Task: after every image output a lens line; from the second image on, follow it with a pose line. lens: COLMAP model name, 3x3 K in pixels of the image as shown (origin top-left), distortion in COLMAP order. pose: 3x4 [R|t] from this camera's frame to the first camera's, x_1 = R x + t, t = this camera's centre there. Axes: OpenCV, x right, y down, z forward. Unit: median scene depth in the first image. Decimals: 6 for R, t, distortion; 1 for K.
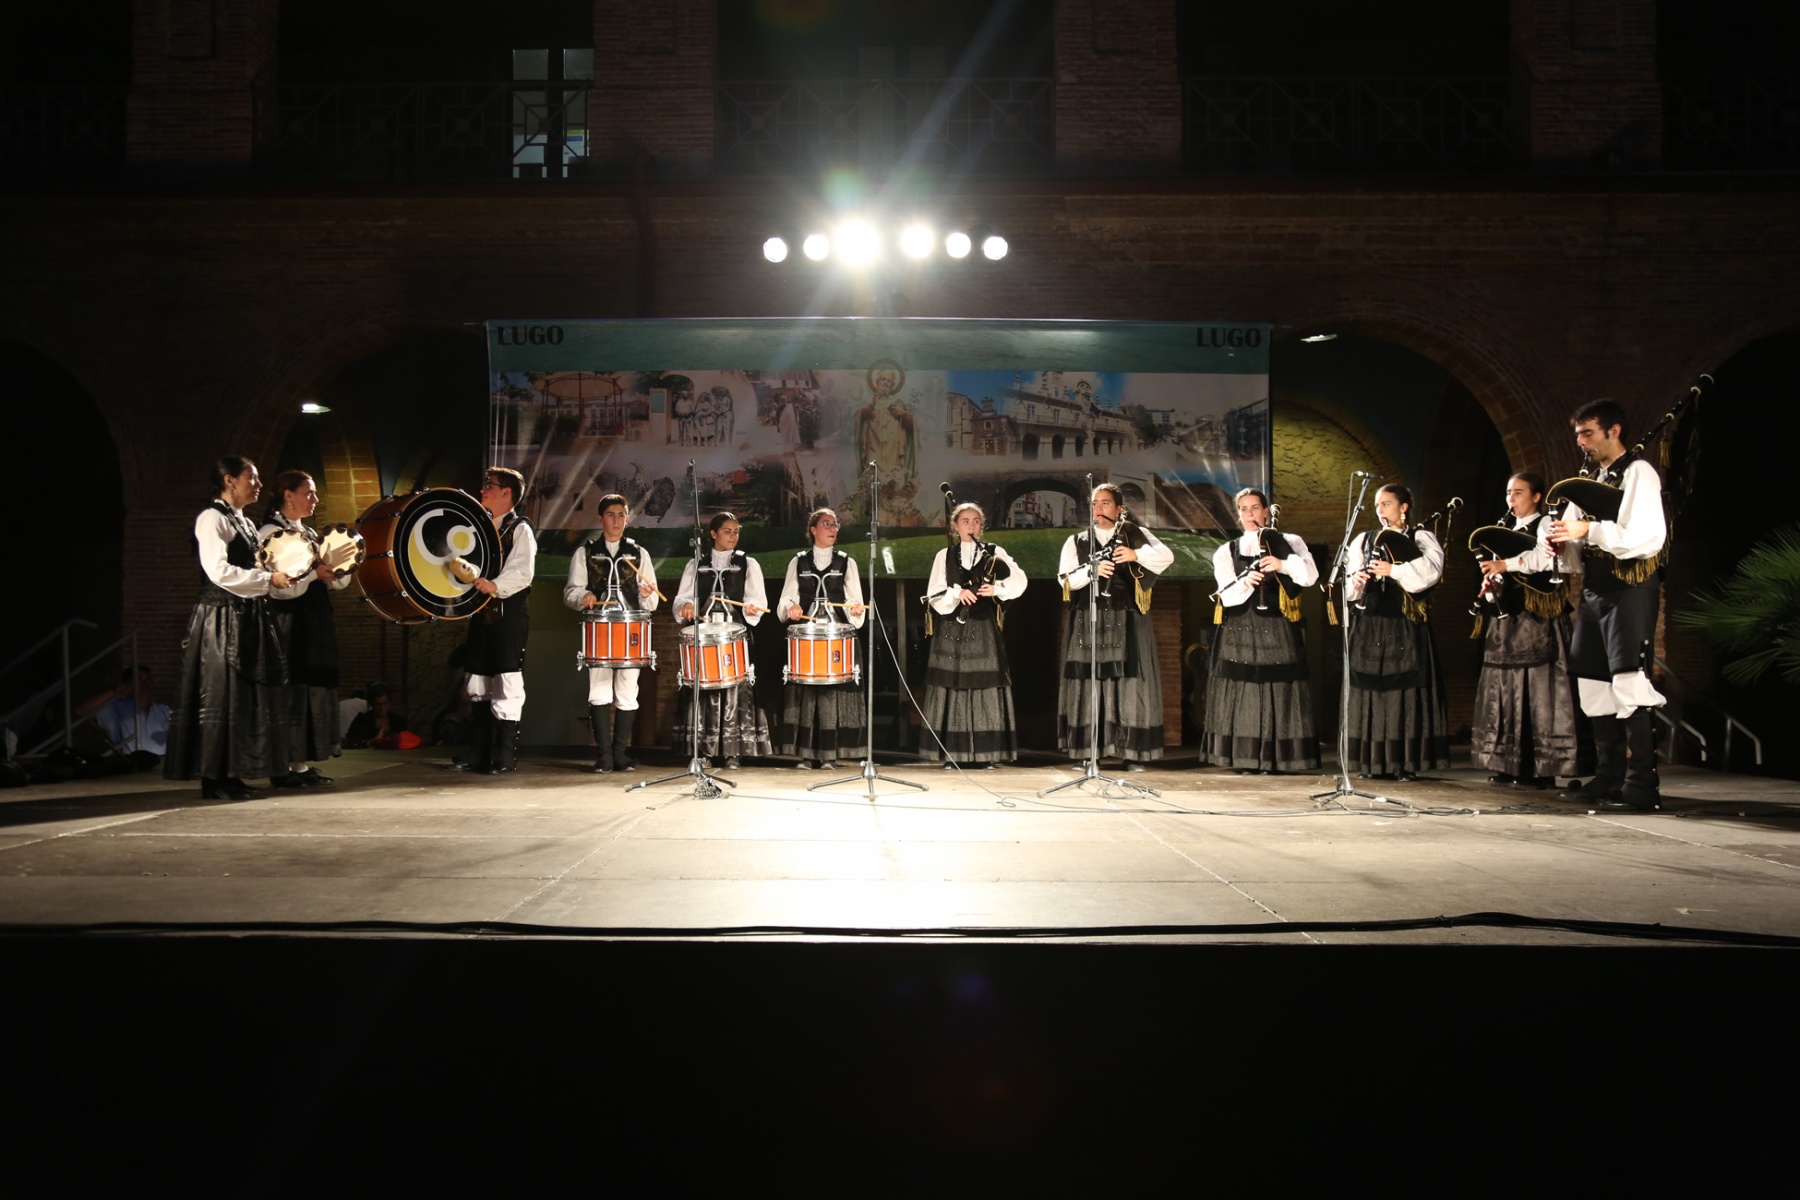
lens RADIAL K [[1453.8, 0, 883.1], [0, 1453.8, 599.8], [0, 0, 1]] dist [-0.051226, 0.024282]
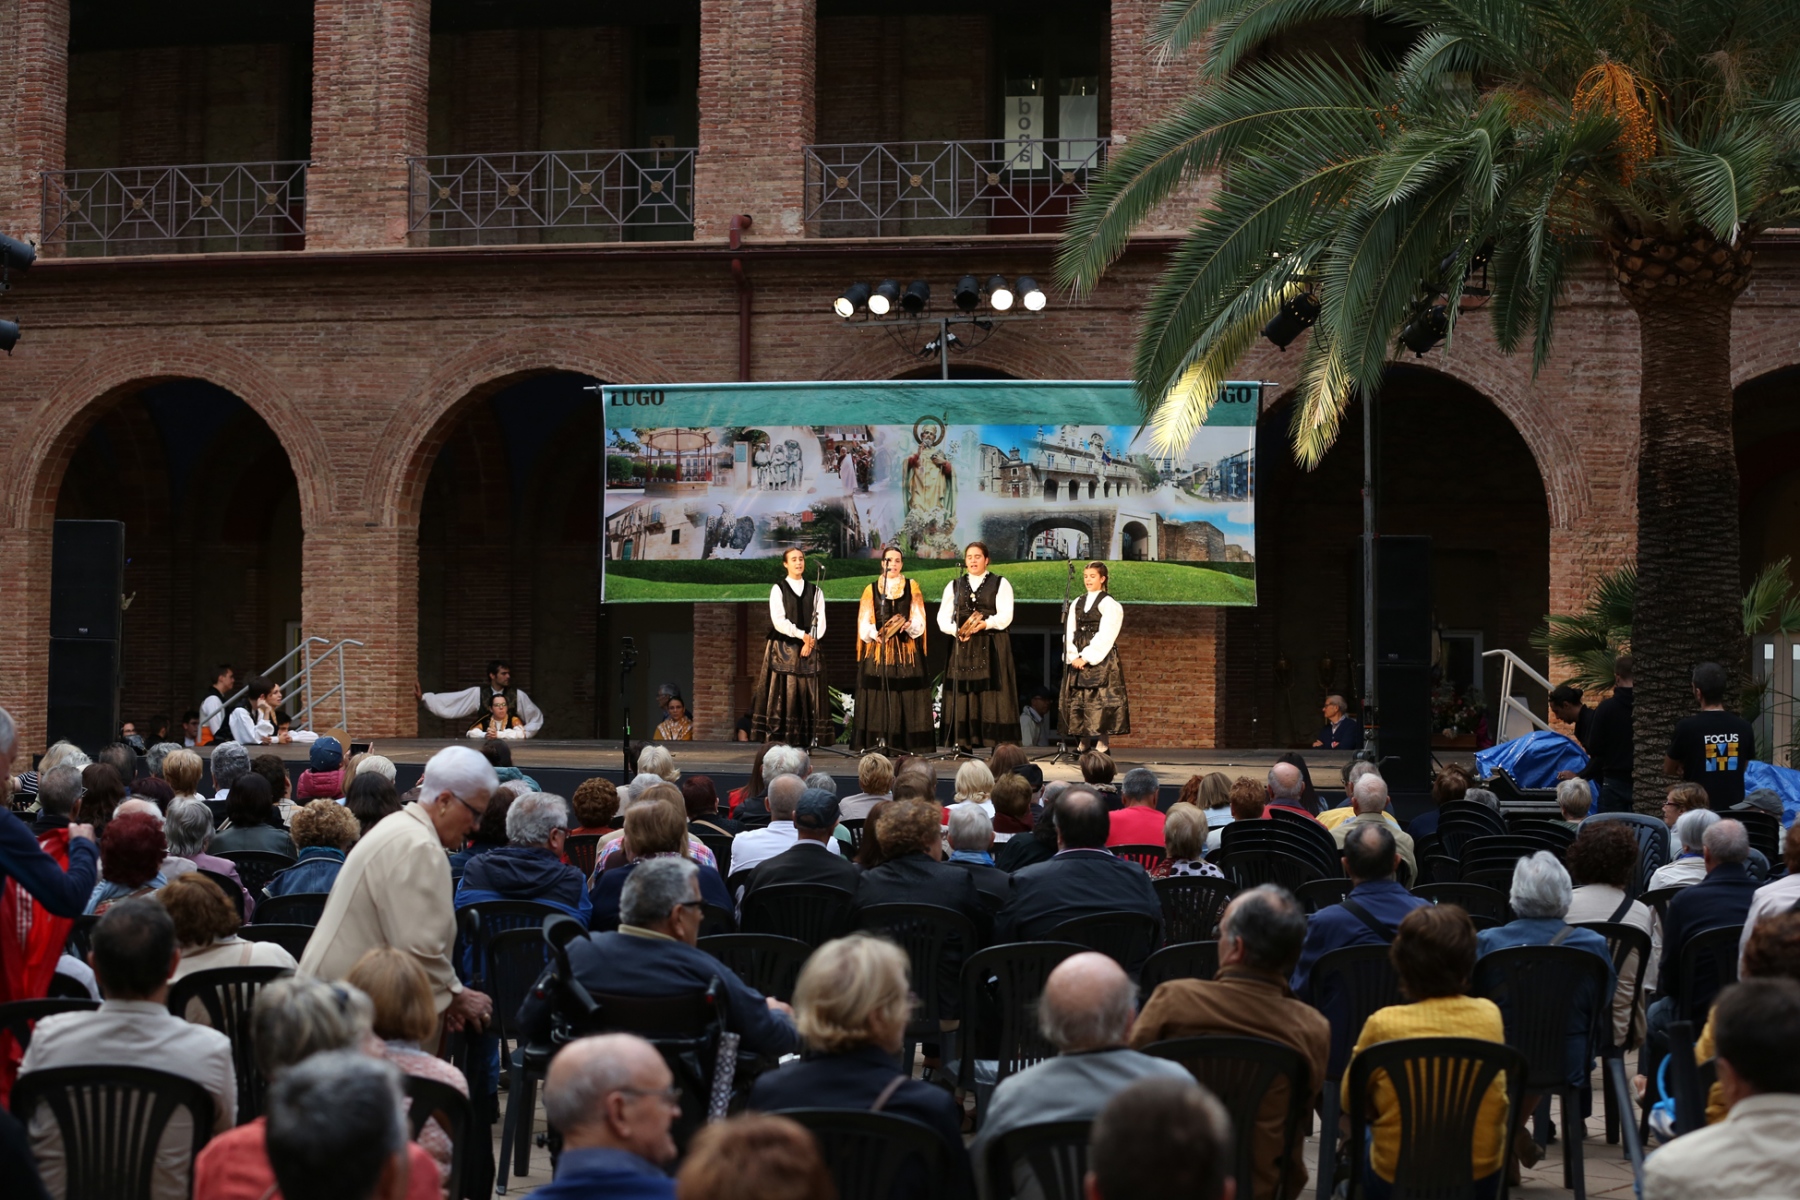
lens RADIAL K [[3718.2, 0, 905.6], [0, 3718.2, 610.7], [0, 0, 1]] dist [-0.617546, 0.000000]
pose [[0.978393, 0.007209, -0.206627, 0.605672], [-0.001407, 0.999601, 0.028211, -0.092829], [0.206748, -0.027310, 0.978013, -1.947702]]
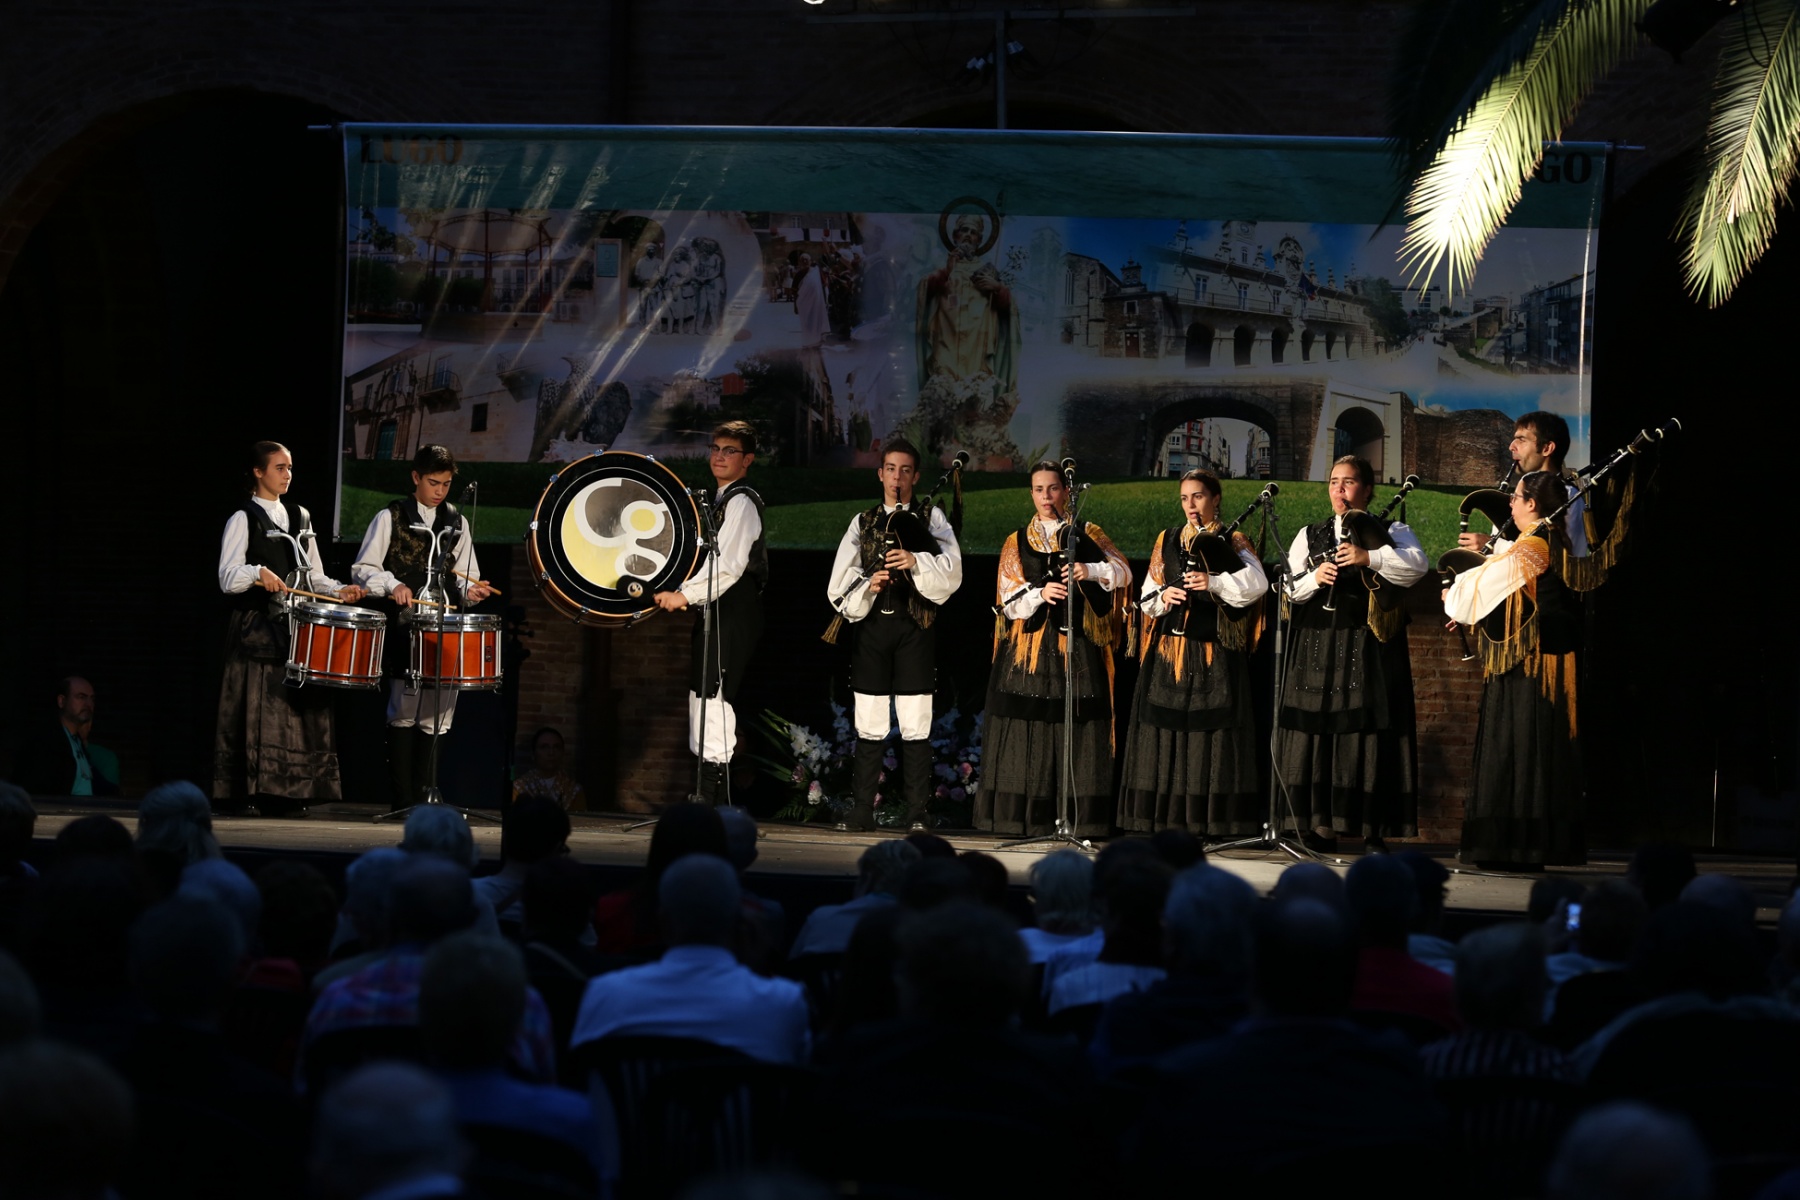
lens RADIAL K [[6836.7, 0, 905.4], [0, 6836.7, 600.7], [0, 0, 1]] dist [0.074161, 0.000000]
pose [[0.978239, 0.029763, -0.205335, 0.575355], [-0.024341, 0.999286, 0.028886, -0.078065], [0.206048, -0.023259, 0.978265, -1.843516]]
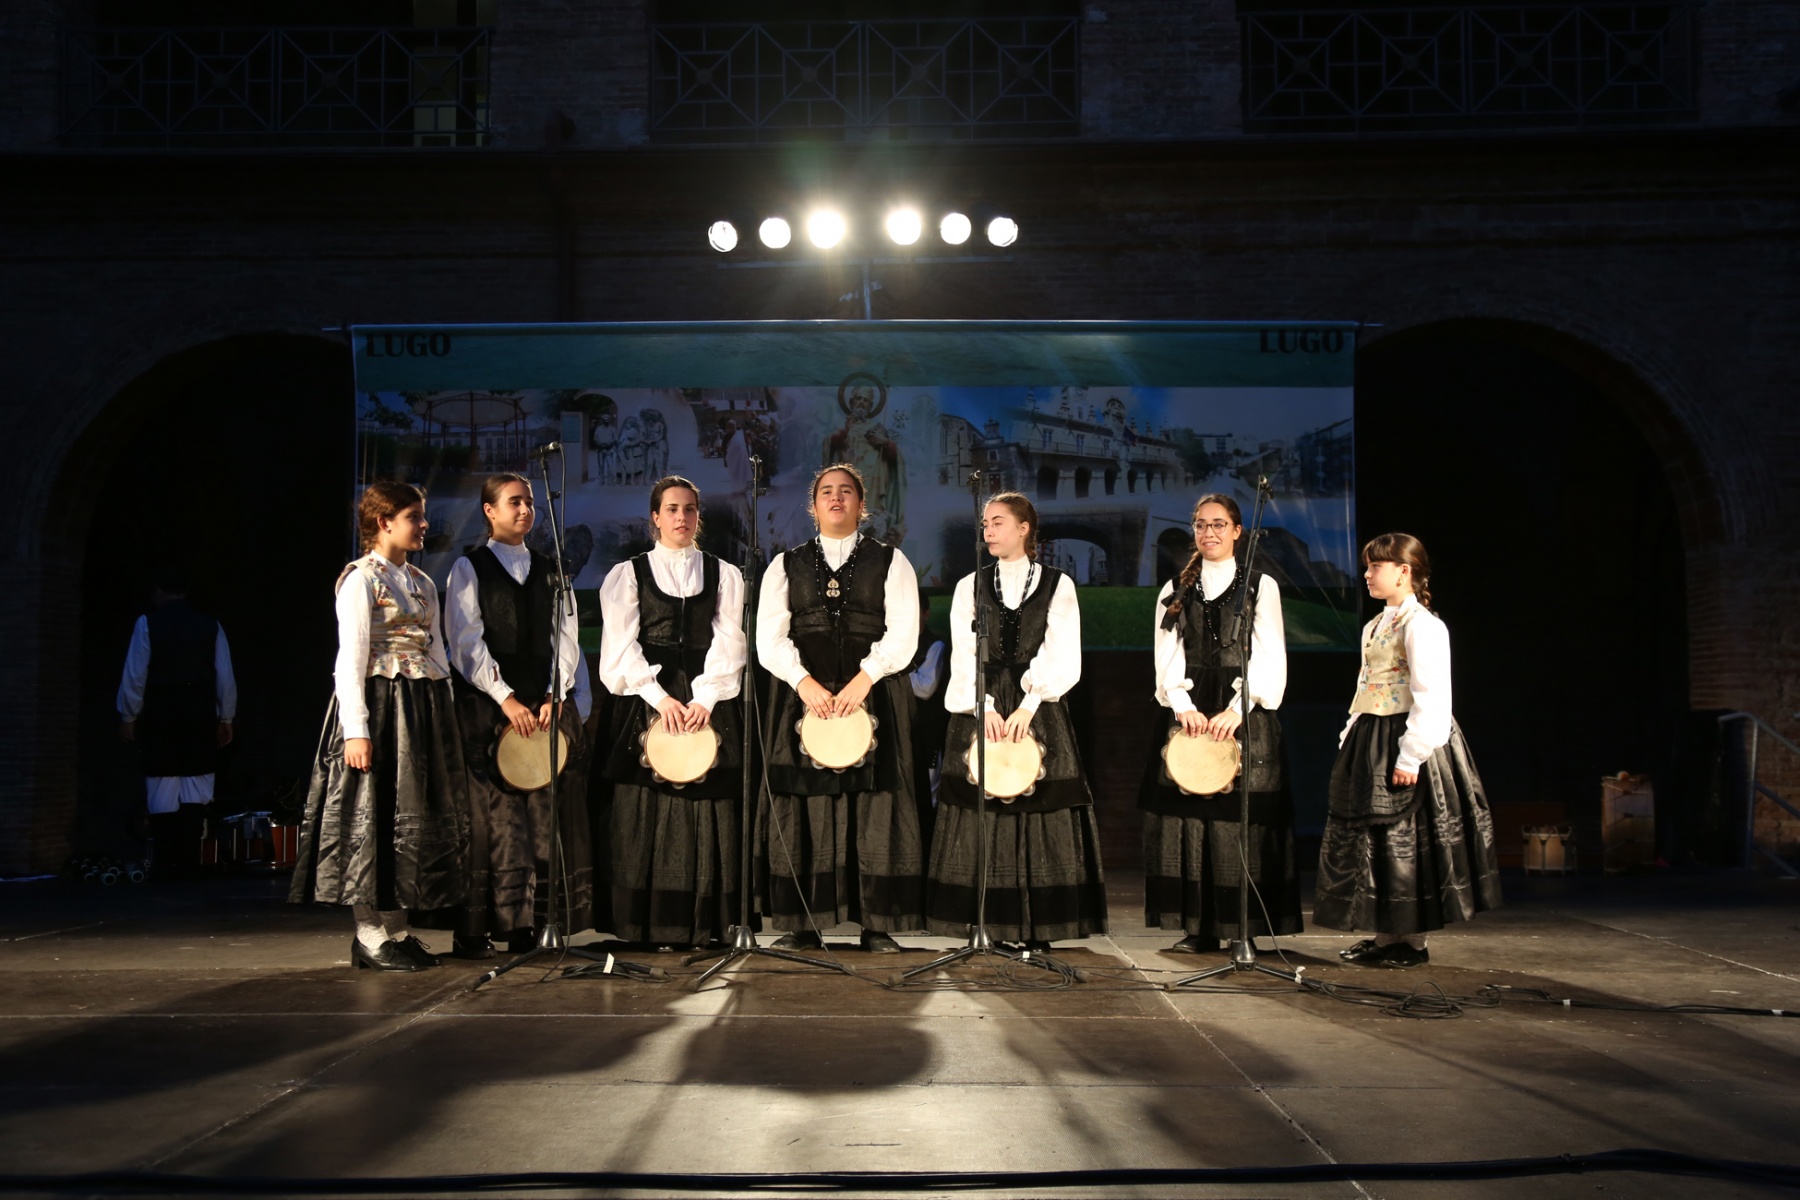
lens RADIAL K [[1758.9, 0, 890.0], [0, 1758.9, 603.7], [0, 0, 1]] dist [0.026460, 0.000000]
pose [[0.999908, -0.005850, -0.012218, 0.028059], [0.005329, 0.999095, -0.042203, -0.000819], [0.012454, 0.042134, 0.999034, 0.054622]]
